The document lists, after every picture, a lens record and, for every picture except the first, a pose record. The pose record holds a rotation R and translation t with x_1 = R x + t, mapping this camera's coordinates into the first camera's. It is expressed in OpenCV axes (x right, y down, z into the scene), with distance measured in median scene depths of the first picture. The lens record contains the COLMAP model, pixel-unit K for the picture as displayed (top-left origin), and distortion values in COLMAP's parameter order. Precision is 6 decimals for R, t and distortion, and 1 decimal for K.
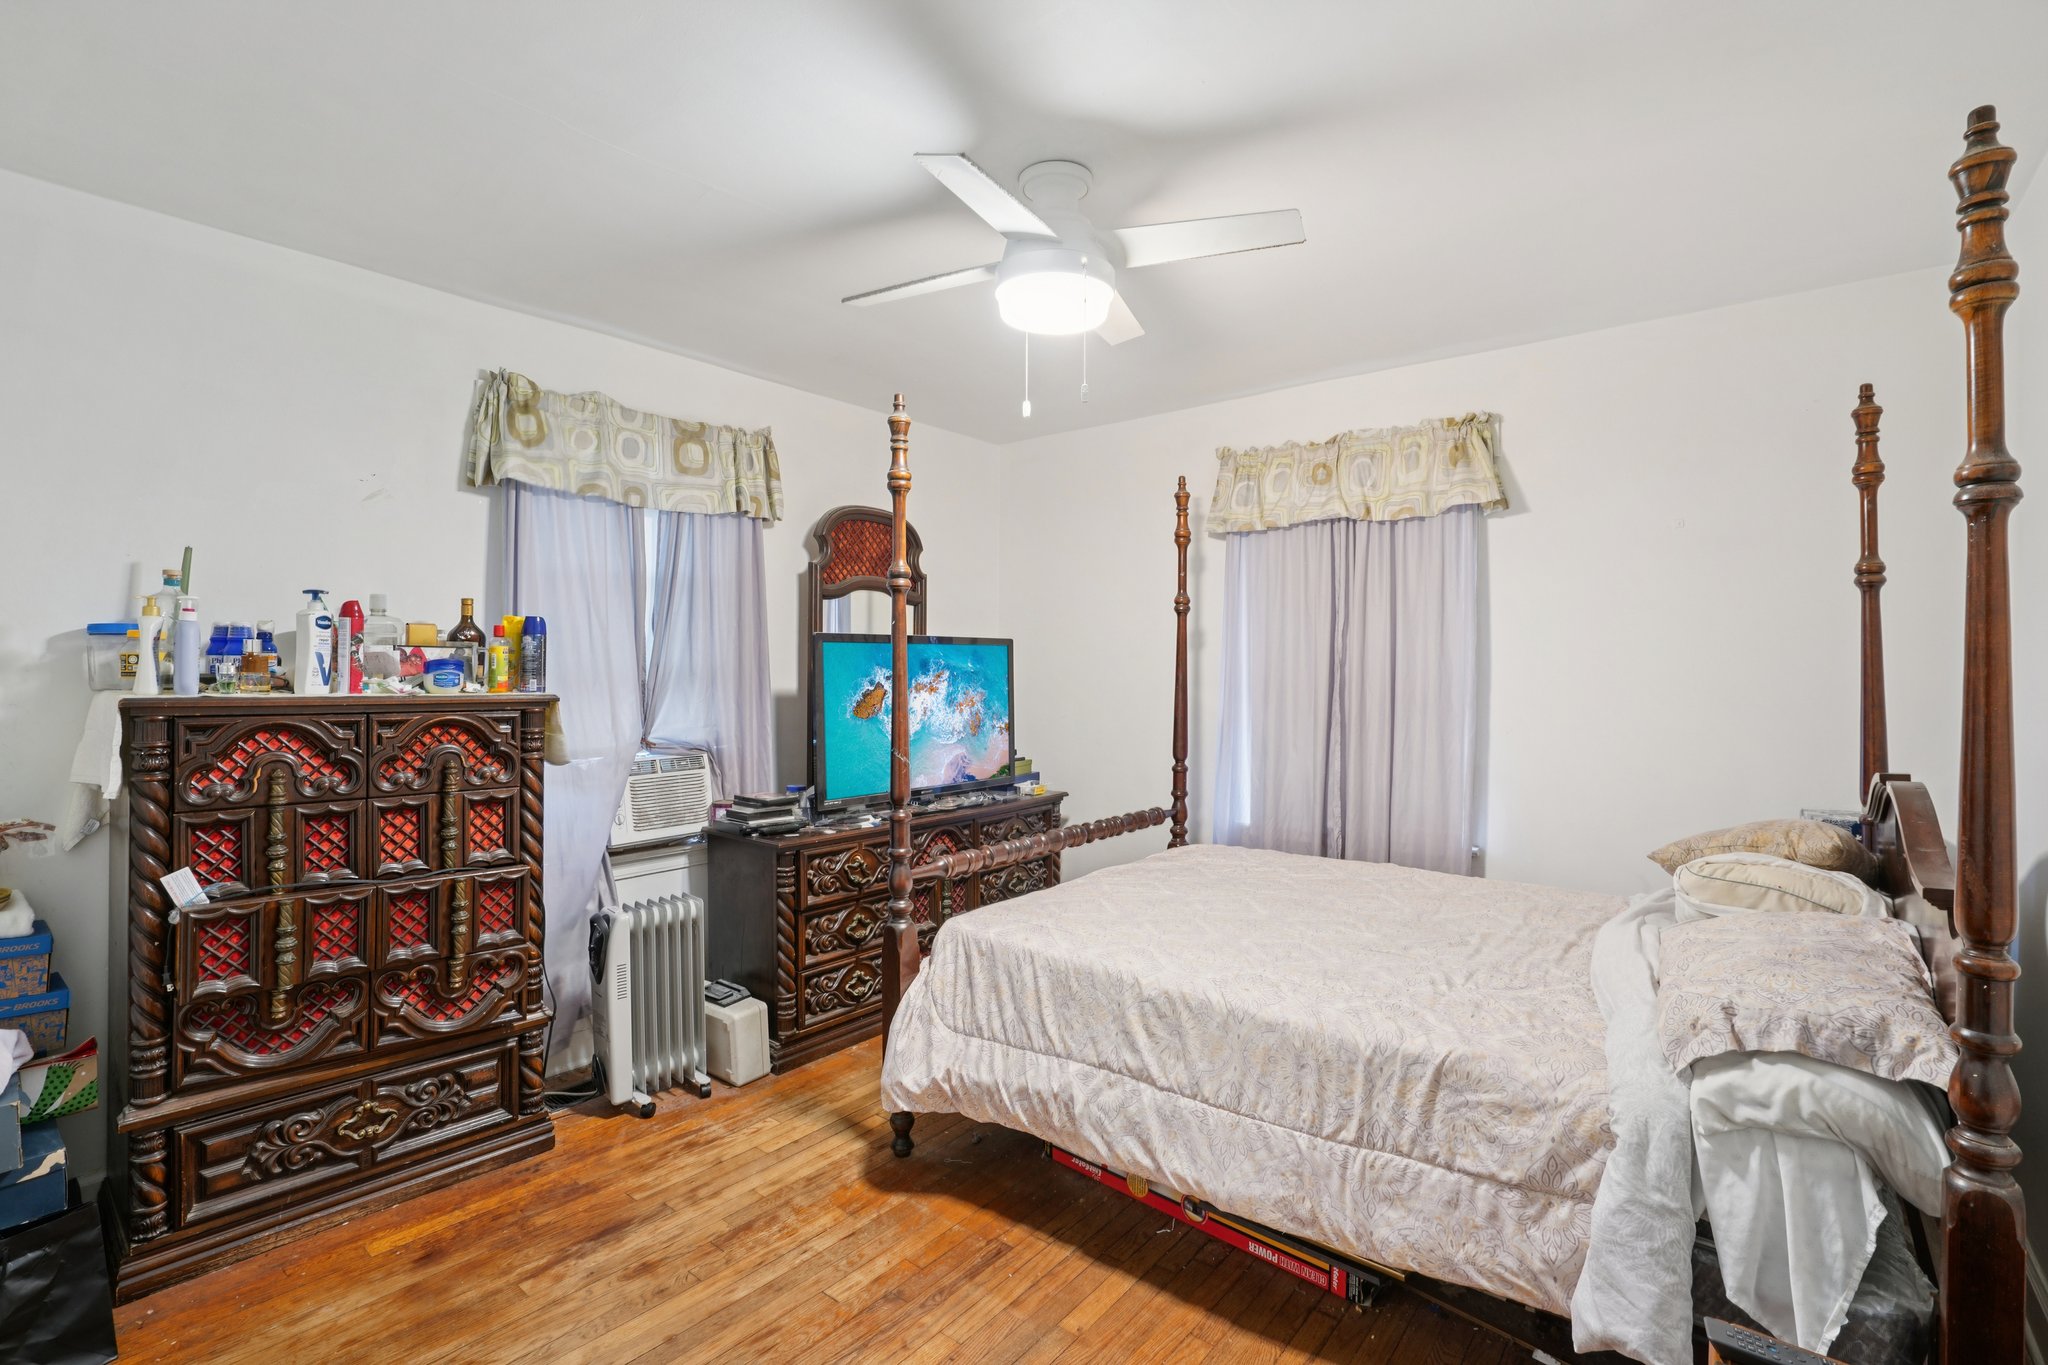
lens RADIAL K [[938.2, 0, 1023.3], [0, 938.2, 669.2], [0, 0, 1]] dist [-0.032676, 0.001921]
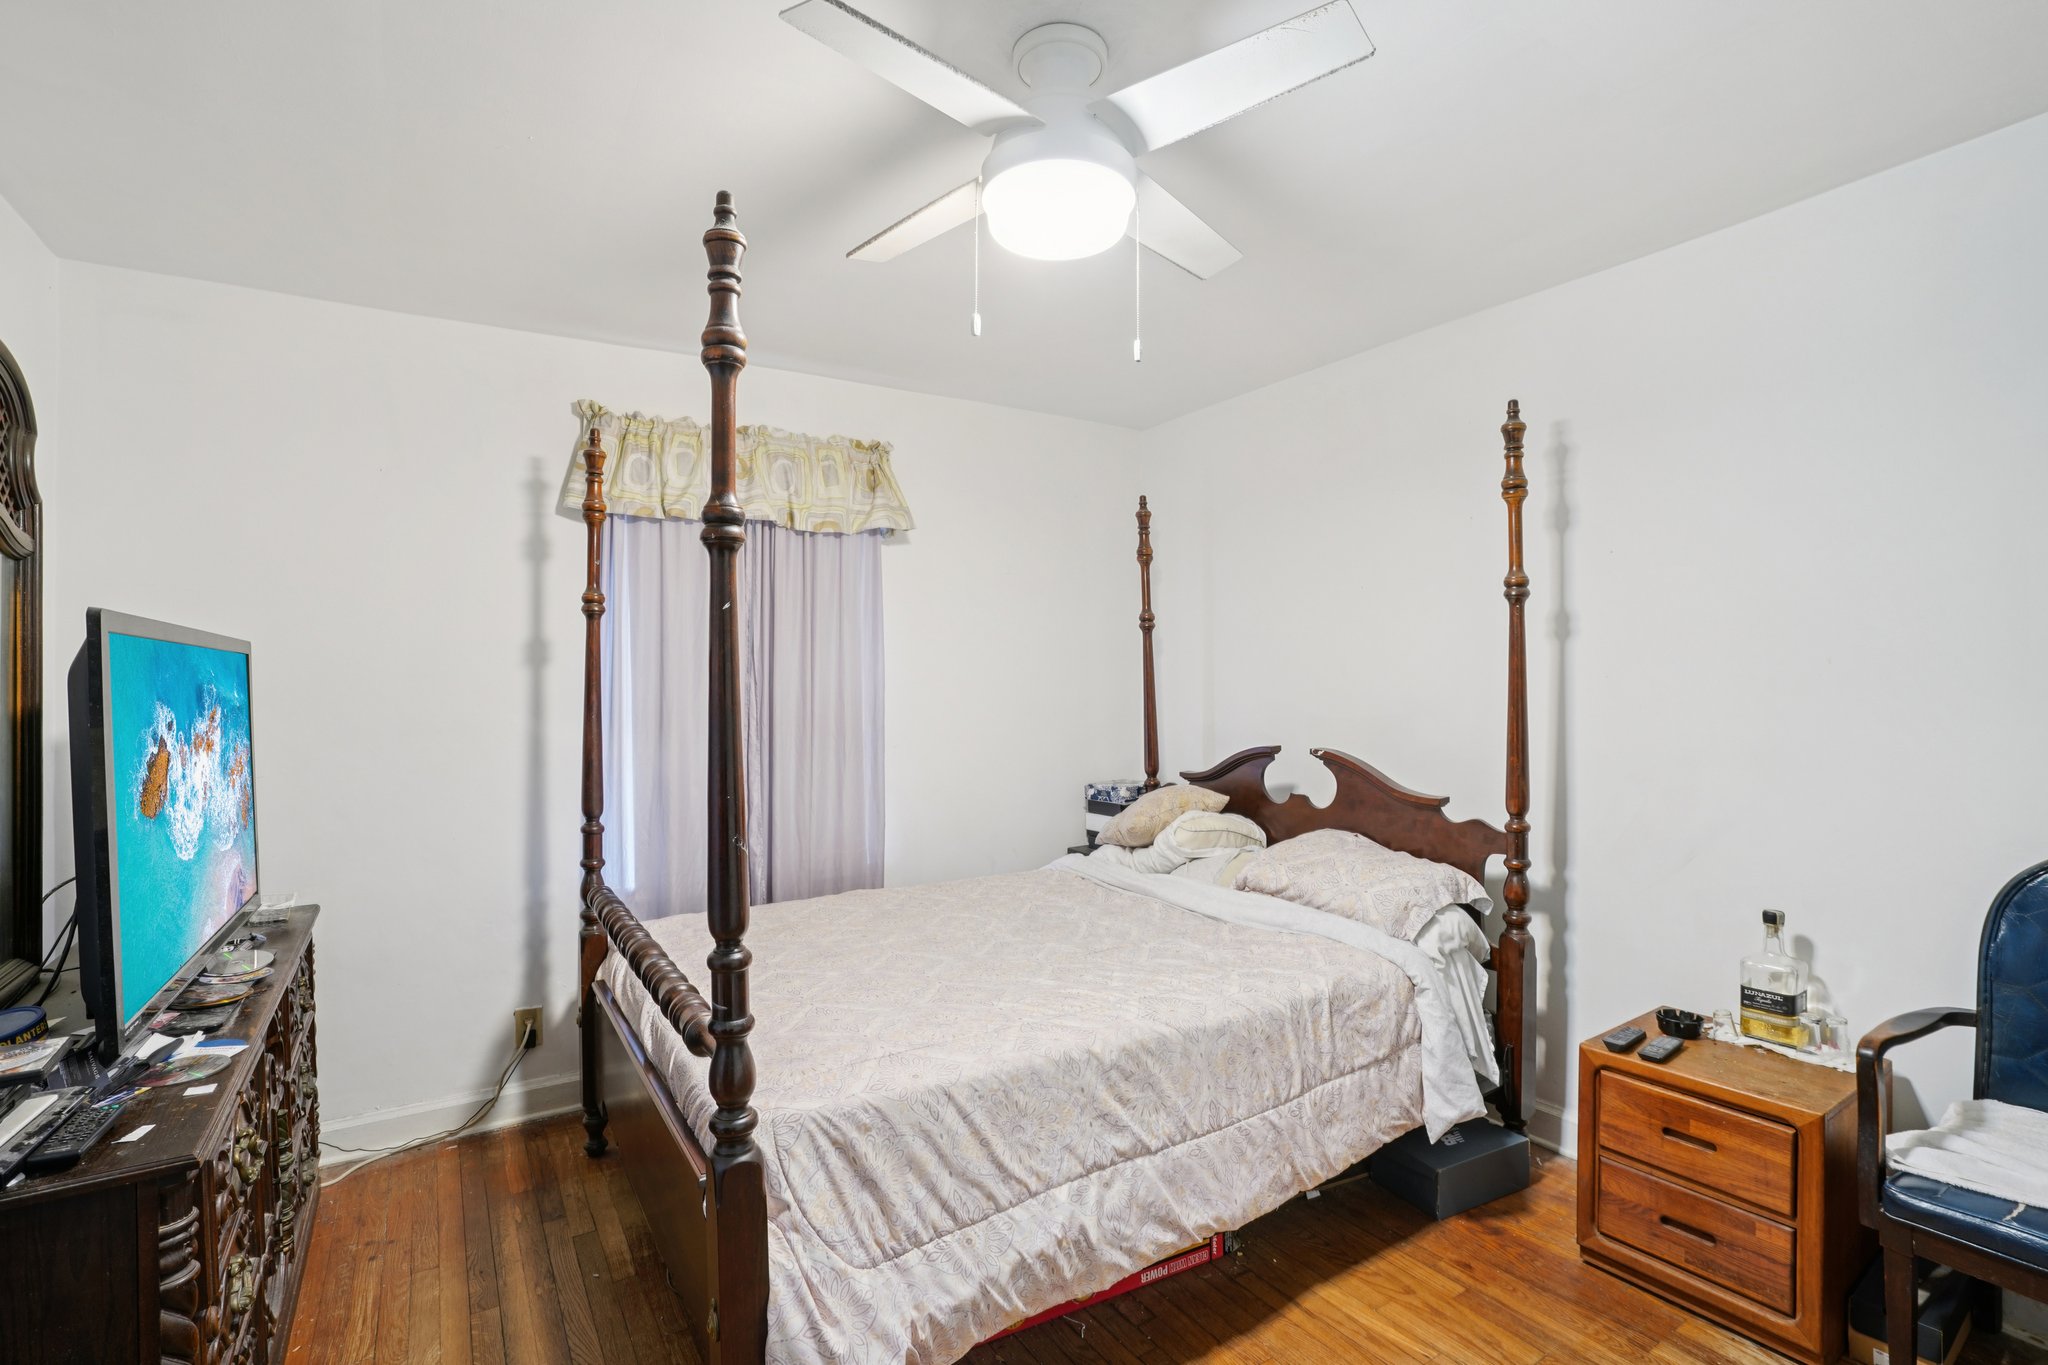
lens RADIAL K [[938.2, 0, 1024.6], [0, 938.2, 684.2], [0, 0, 1]] dist [-0.032676, 0.001921]
pose [[0.324657, -0.003183, 0.945827, -0.651192], [0.014944, 0.999887, -0.001765, 0.000104], [-0.945714, 0.014707, 0.324668, 0.725461]]
